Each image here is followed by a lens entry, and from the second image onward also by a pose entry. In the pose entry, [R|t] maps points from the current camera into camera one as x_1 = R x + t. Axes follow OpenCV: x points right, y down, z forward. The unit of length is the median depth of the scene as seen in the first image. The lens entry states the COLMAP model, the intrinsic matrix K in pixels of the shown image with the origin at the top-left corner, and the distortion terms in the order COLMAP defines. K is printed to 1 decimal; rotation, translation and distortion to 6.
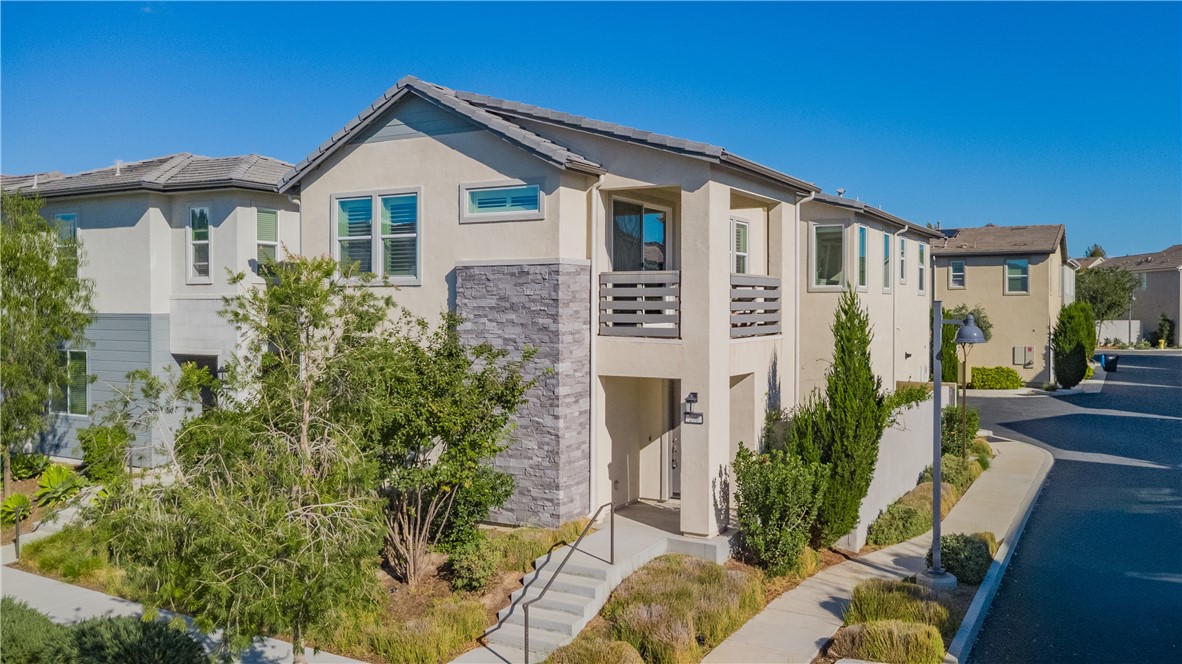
lens RADIAL K [[915.7, 0, 637.2], [0, 915.7, 311.5], [0, 0, 1]] dist [0.001780, -0.000991]
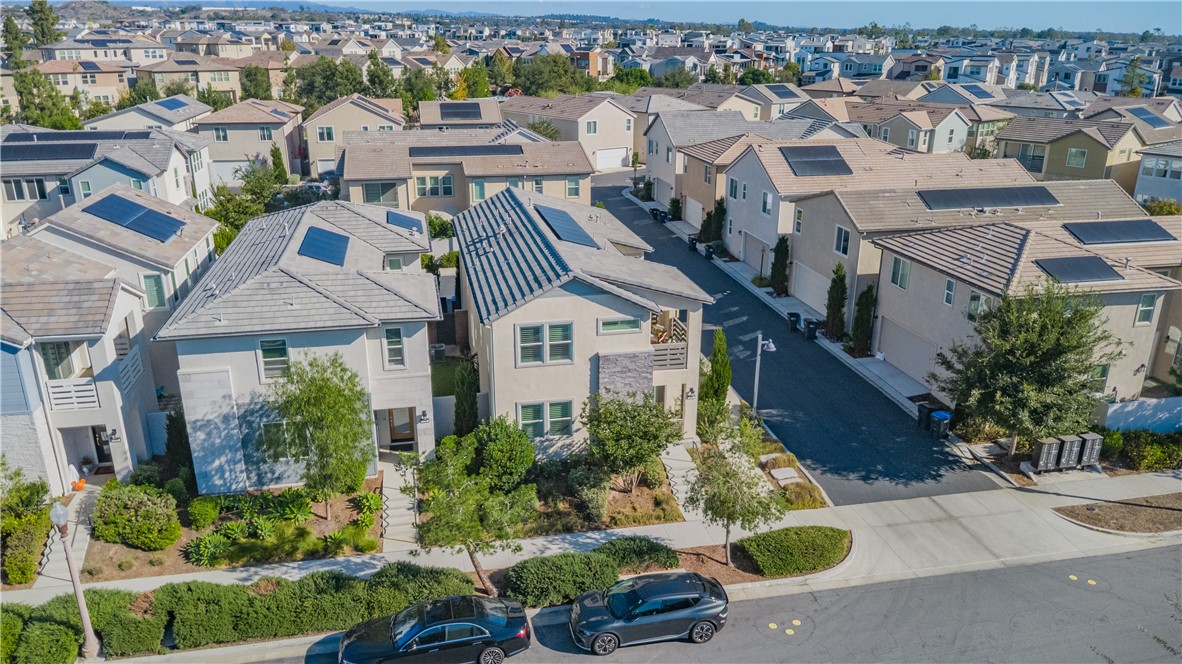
lens RADIAL K [[845.7, 0, 585.1], [0, 845.7, 335.7], [0, 0, 1]] dist [0.009109, -0.005581]
pose [[0.768318, -0.210300, 0.604533, -1.400424], [0.003295, 0.945770, 0.324819, -0.732671], [-0.640059, -0.247572, 0.727346, -0.430115]]
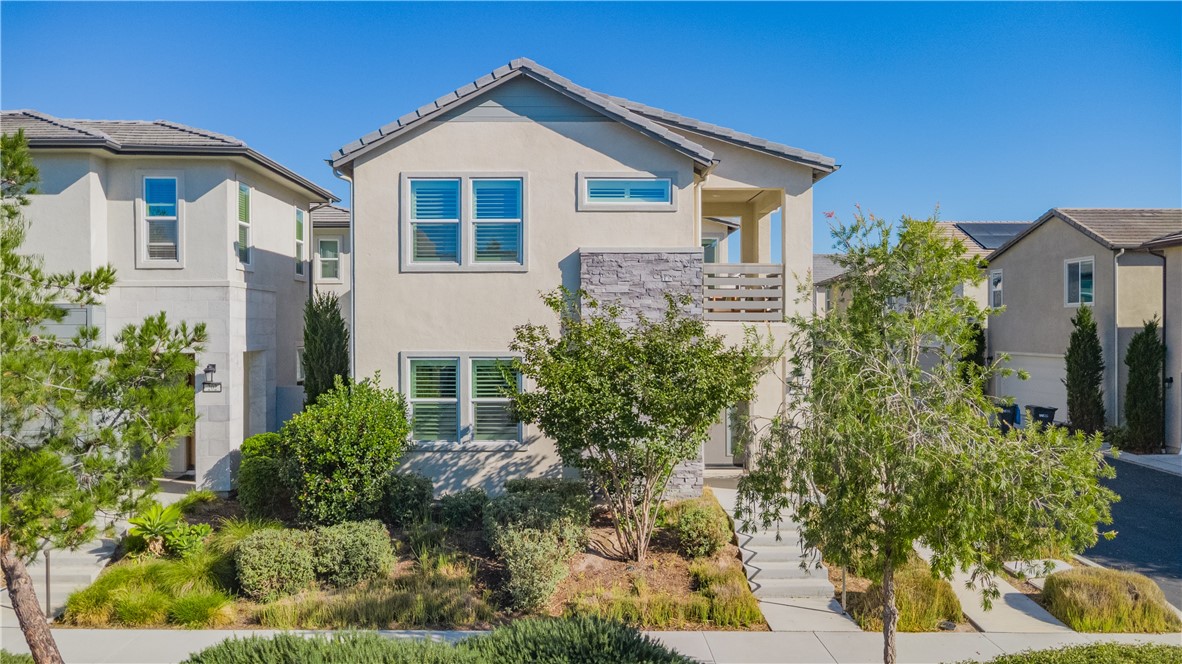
lens RADIAL K [[845.7, 0, 593.7], [0, 845.7, 327.0], [0, 0, 1]] dist [0.009109, -0.005581]
pose [[0.872438, -0.001049, 0.488724, -0.624973], [0.007938, 0.999896, -0.012024, 0.042919], [-0.488660, 0.014370, 0.872356, 0.171874]]
